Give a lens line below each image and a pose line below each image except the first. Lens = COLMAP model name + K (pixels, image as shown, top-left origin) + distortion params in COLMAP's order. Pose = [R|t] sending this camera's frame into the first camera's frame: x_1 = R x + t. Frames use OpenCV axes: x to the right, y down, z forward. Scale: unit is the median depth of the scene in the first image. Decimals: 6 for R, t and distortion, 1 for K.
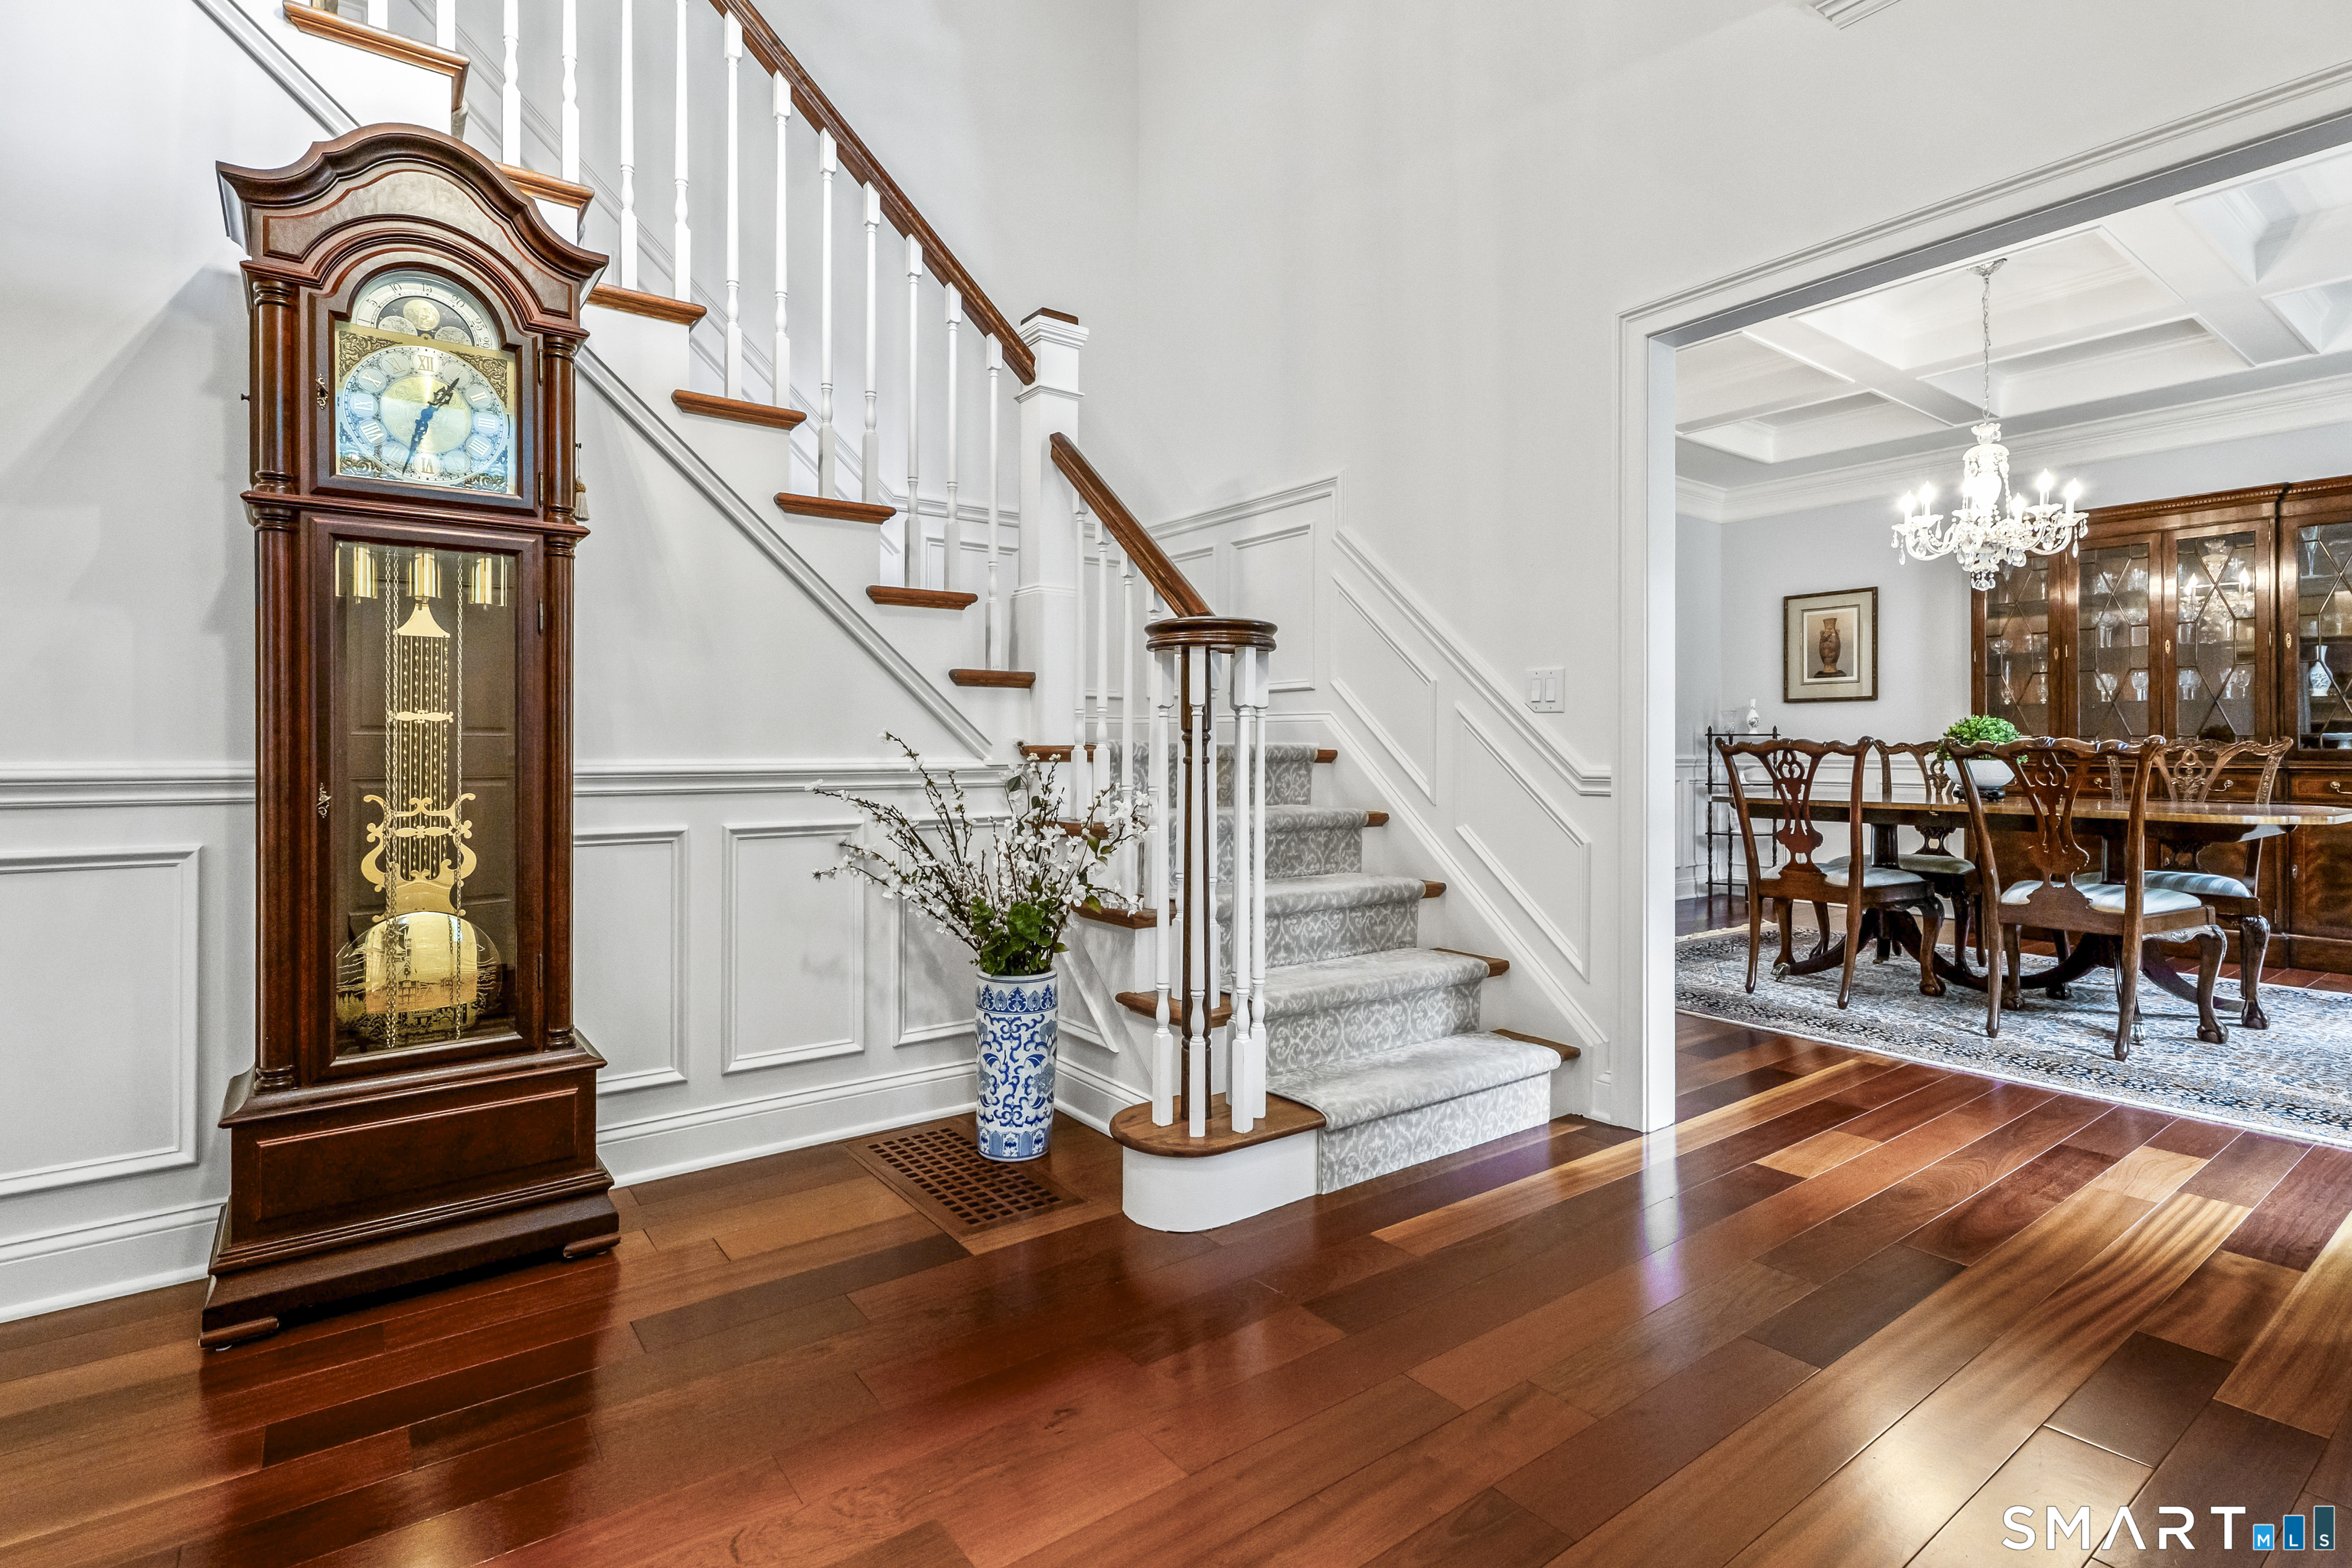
lens RADIAL K [[1121.9, 0, 1186.8], [0, 1121.9, 741.1], [0, 0, 1]] dist [0.010392, -0.002156]
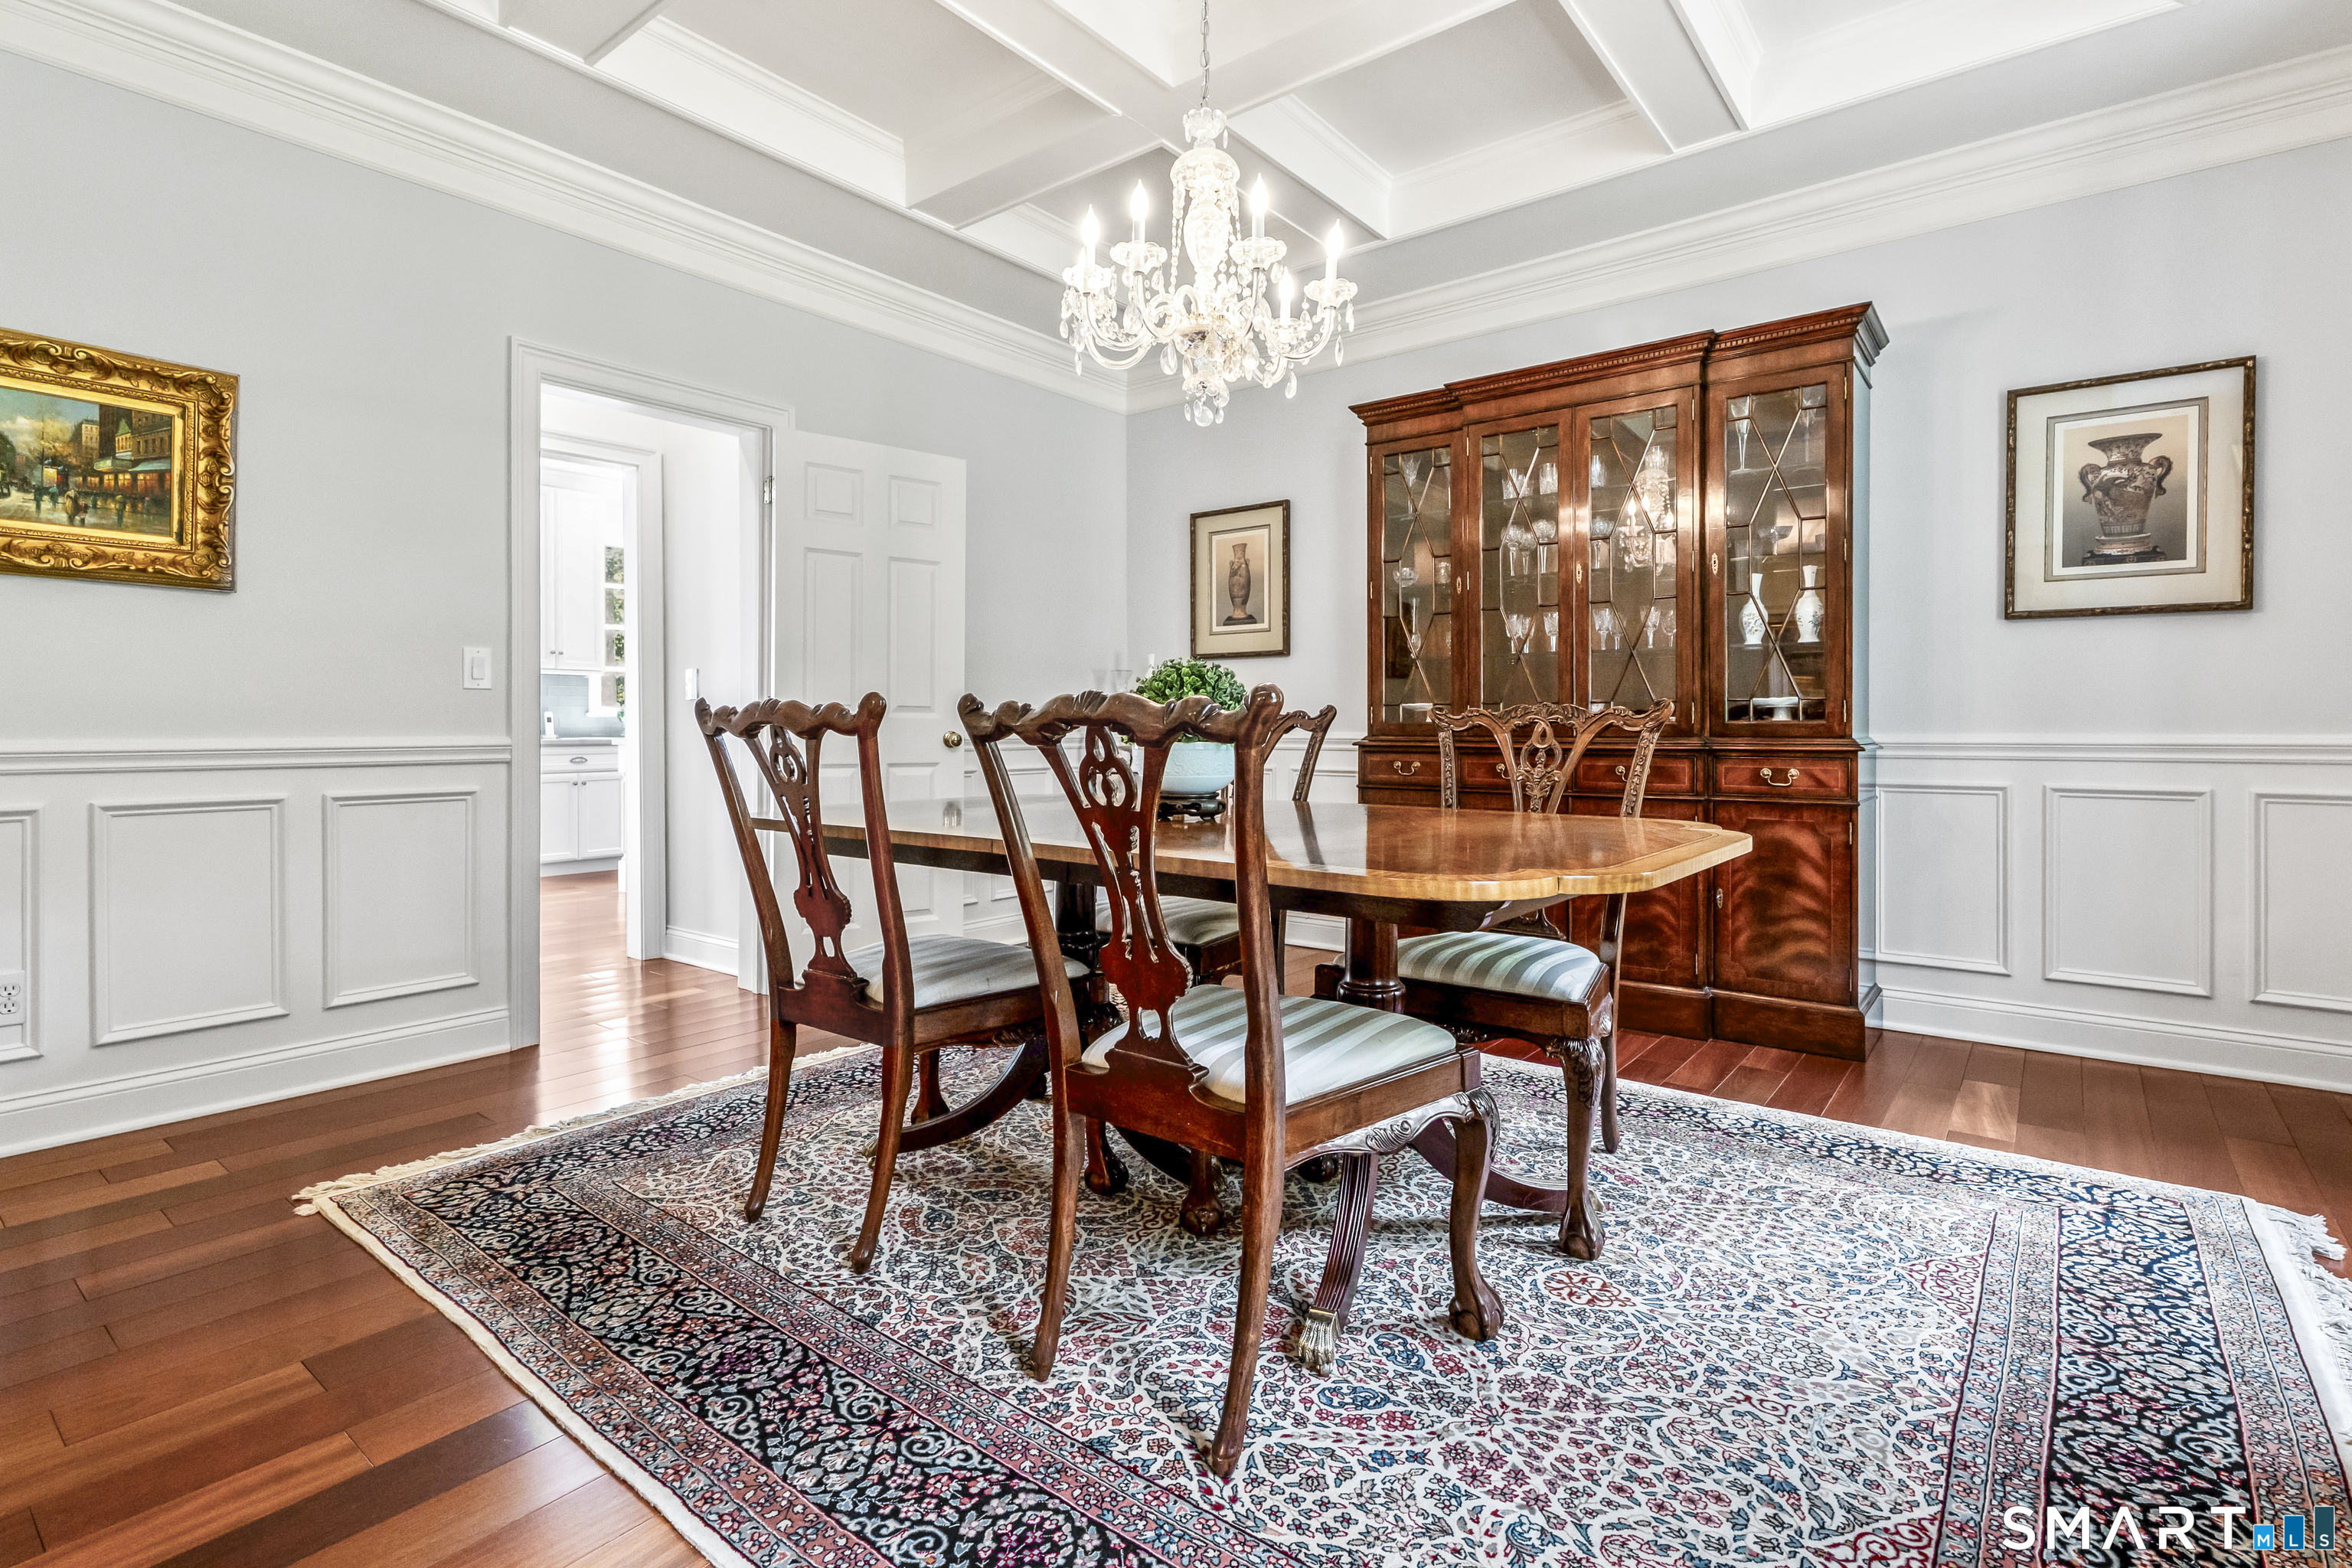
lens RADIAL K [[1121.9, 0, 1203.1], [0, 1121.9, 726.6], [0, 0, 1]] dist [0.010392, -0.002156]
pose [[0.964704, -0.003796, 0.263309, 0.492132], [0.001612, 0.999962, 0.008509, 0.004347], [-0.263332, -0.007785, 0.964674, 0.419722]]
